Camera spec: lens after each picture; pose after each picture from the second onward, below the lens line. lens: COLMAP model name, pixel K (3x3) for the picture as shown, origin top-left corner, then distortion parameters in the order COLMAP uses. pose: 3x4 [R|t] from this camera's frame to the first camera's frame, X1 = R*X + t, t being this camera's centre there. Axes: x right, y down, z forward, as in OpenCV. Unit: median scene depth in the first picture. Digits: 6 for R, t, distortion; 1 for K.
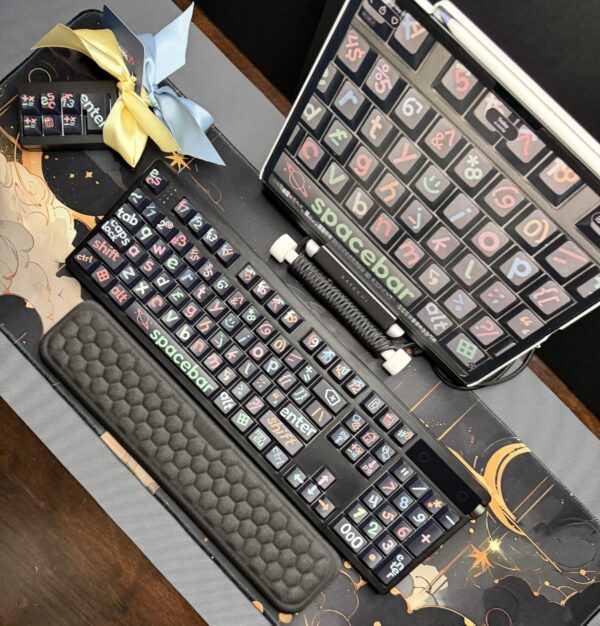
lens RADIAL K [[595.0, 0, 293.9], [0, 595.0, 371.4], [0, 0, 1]] dist [0.069256, -0.161558]
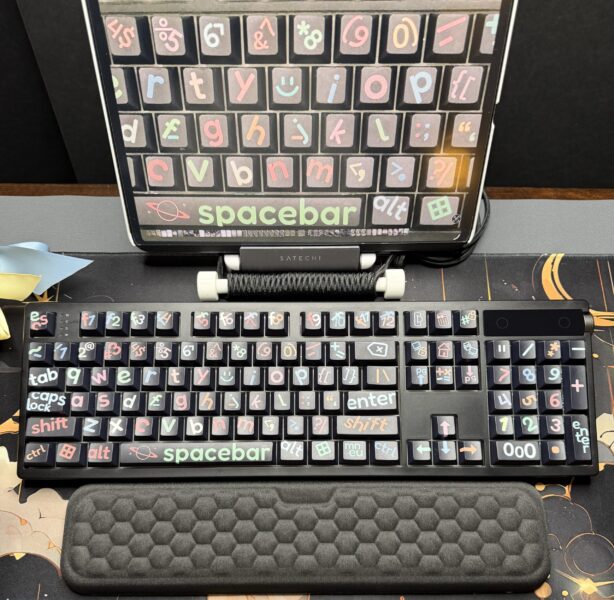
lens RADIAL K [[601.7, 0, 304.8], [0, 601.7, 376.1], [0, 0, 1]] dist [0.088576, -0.204930]
pose [[0.690781, -0.689990, 0.216183, -0.213139], [0.721294, 0.678478, -0.139297, 0.111025], [-0.050562, 0.252156, 0.966365, 0.193340]]
